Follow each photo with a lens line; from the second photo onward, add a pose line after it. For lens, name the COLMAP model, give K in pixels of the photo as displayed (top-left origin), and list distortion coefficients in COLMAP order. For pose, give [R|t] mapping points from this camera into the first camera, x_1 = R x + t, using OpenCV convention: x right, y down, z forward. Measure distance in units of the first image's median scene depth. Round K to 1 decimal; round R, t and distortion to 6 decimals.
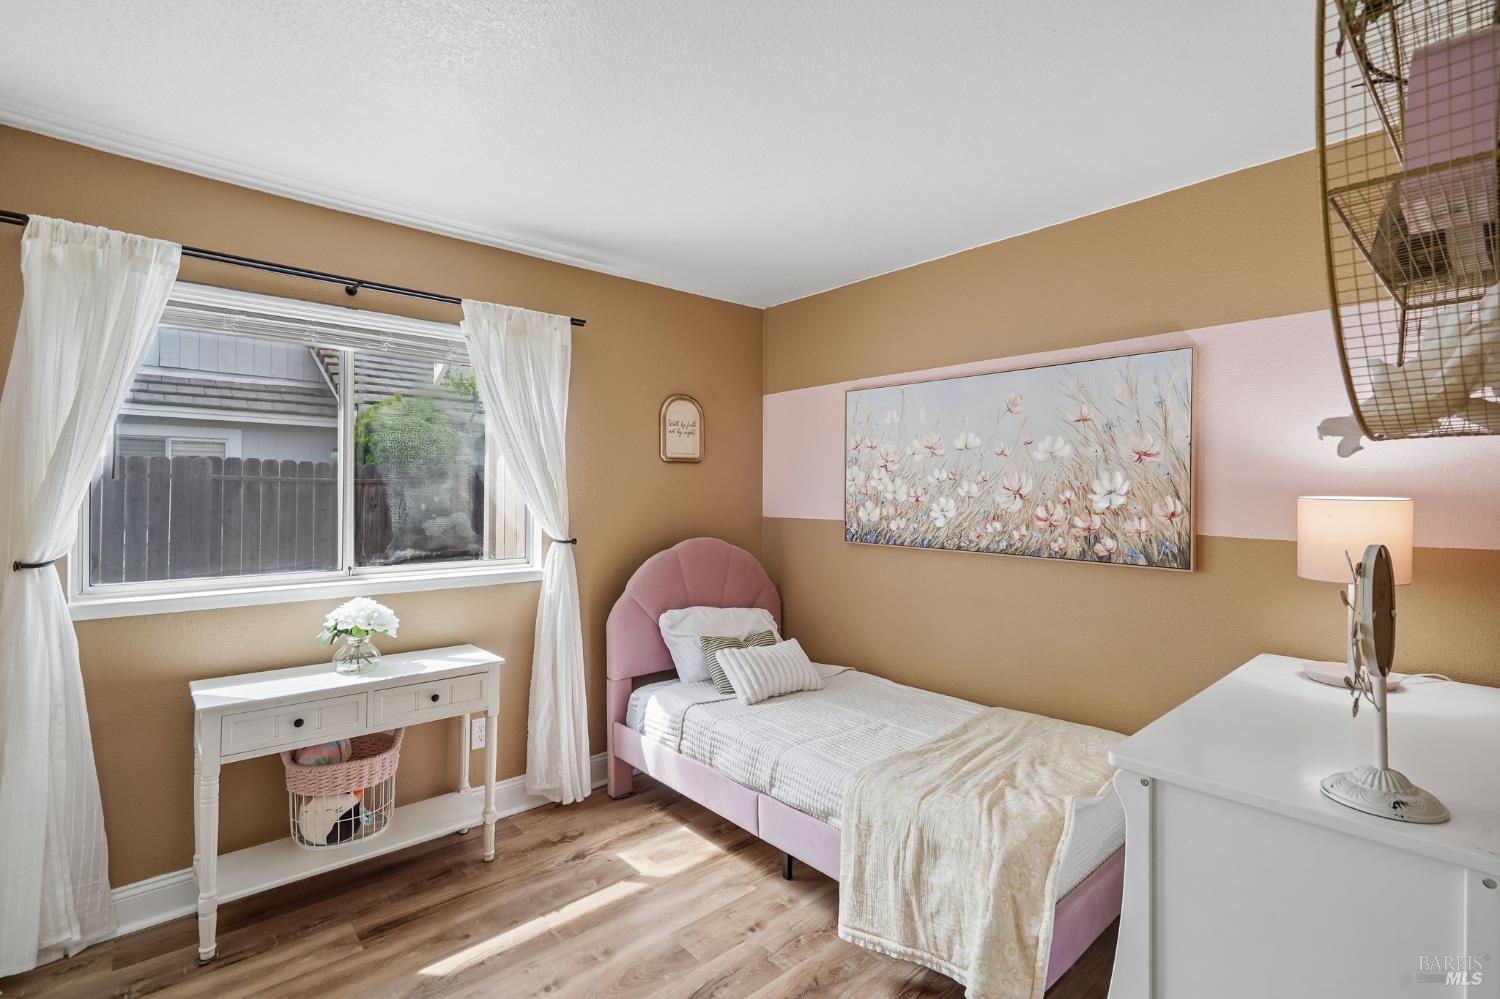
lens RADIAL K [[720.5, 0, 751.5], [0, 720.5, 488.4], [0, 0, 1]] dist [-0.000017, 0.000012]
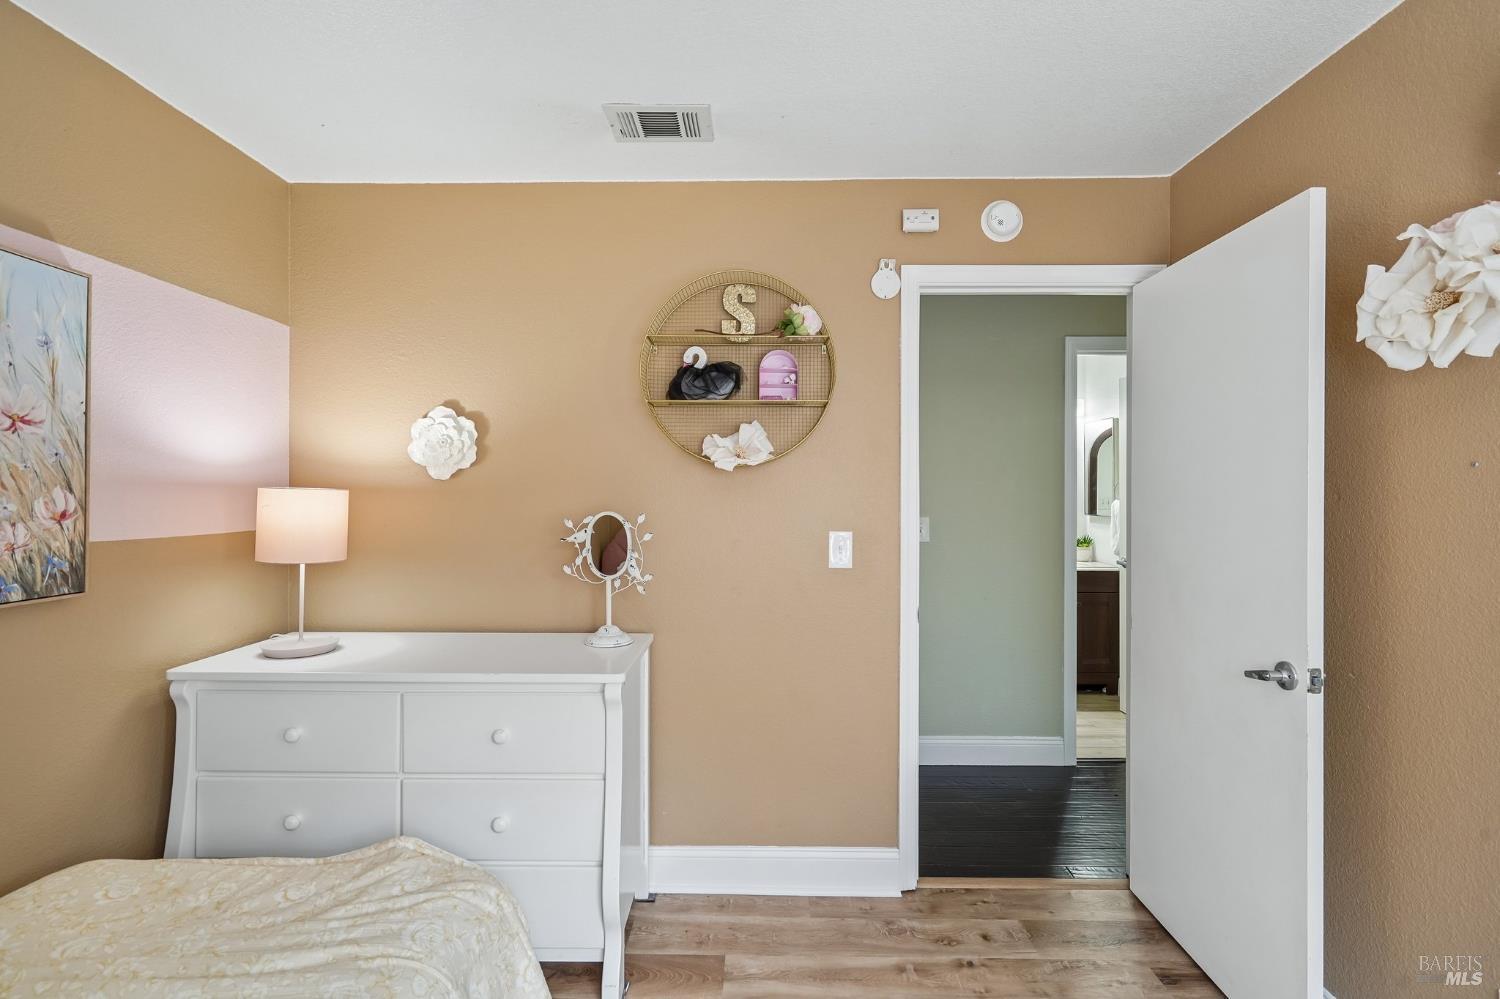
lens RADIAL K [[681.2, 0, 749.6], [0, 681.2, 492.2], [0, 0, 1]] dist [-0.004950, 0.002612]
pose [[-0.724128, -0.010726, 0.689582, -0.312644], [-0.002316, 0.999911, 0.013121, 0.005245], [-0.689662, 0.007905, -0.724089, 1.012939]]
